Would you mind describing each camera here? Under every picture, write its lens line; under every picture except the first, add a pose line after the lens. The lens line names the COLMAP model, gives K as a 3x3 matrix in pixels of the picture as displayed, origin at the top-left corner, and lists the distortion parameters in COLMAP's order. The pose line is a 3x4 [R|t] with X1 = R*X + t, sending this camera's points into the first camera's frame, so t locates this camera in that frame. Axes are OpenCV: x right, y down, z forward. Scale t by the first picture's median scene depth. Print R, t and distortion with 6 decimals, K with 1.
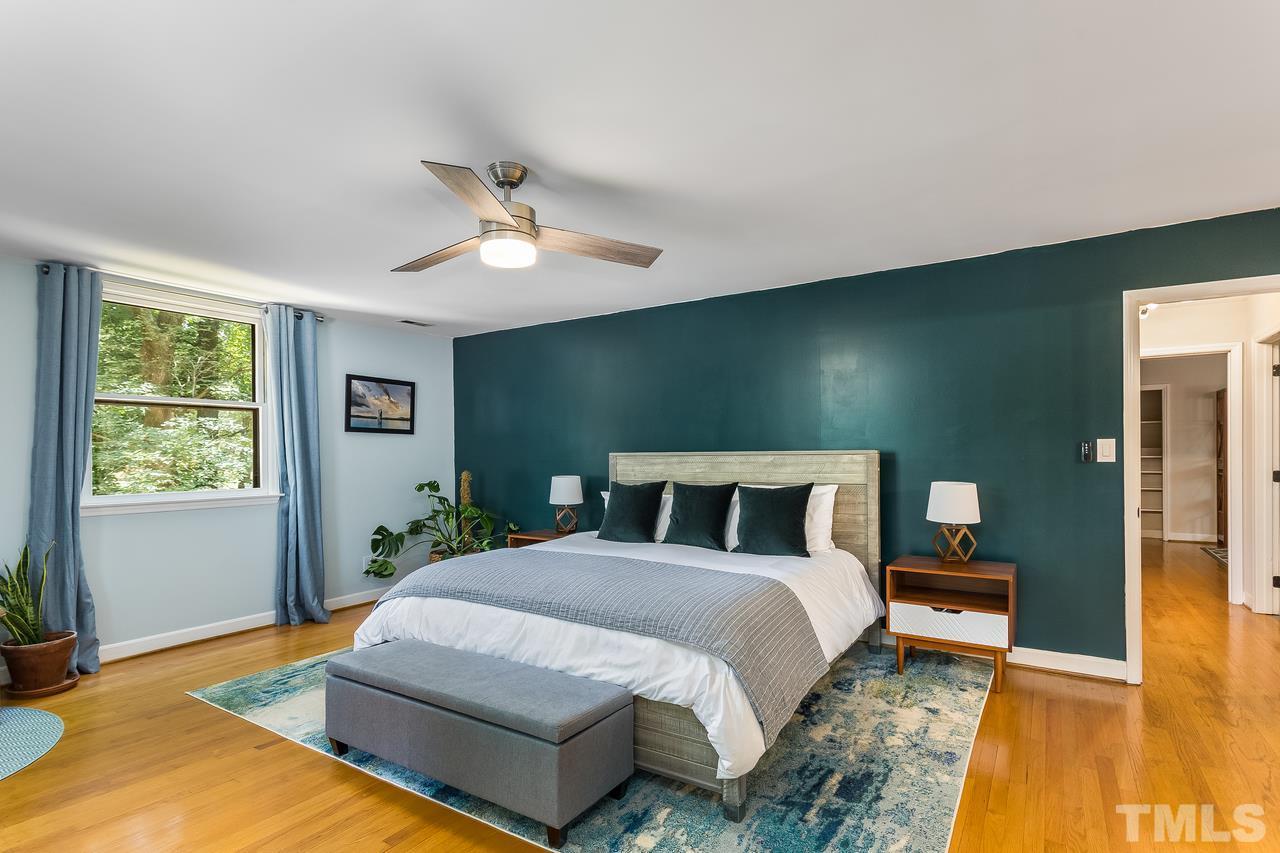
lens RADIAL K [[613.2, 0, 642.1], [0, 613.2, 433.8], [0, 0, 1]] dist [-0.027738, 0.000194]
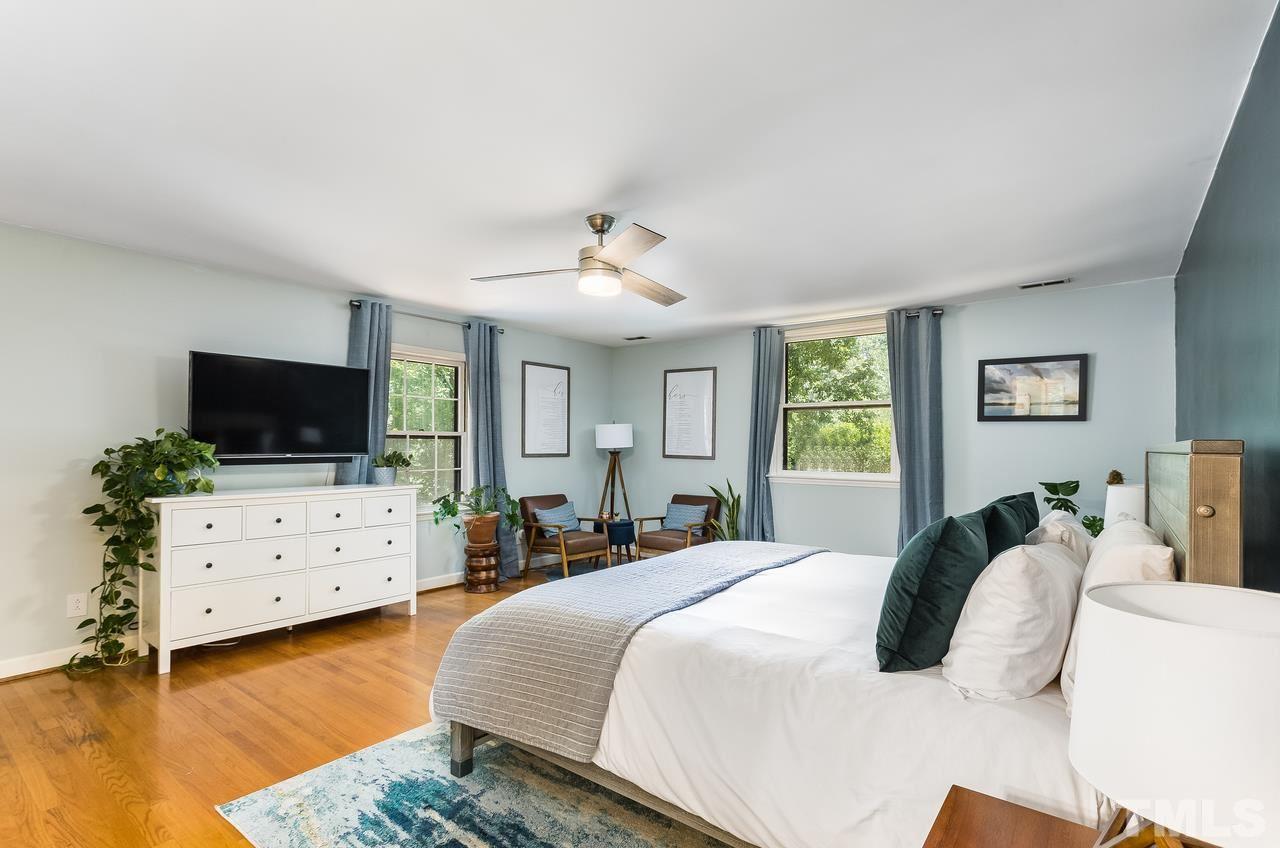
lens RADIAL K [[598.7, 0, 640.0], [0, 598.7, 424.0], [0, 0, 1]] dist [-0.000507, -0.000037]
pose [[-0.060995, -0.029007, -0.997716, 0.464351], [0.026651, 0.999174, -0.030678, 0.014633], [0.997782, -0.028461, -0.060172, 0.527560]]
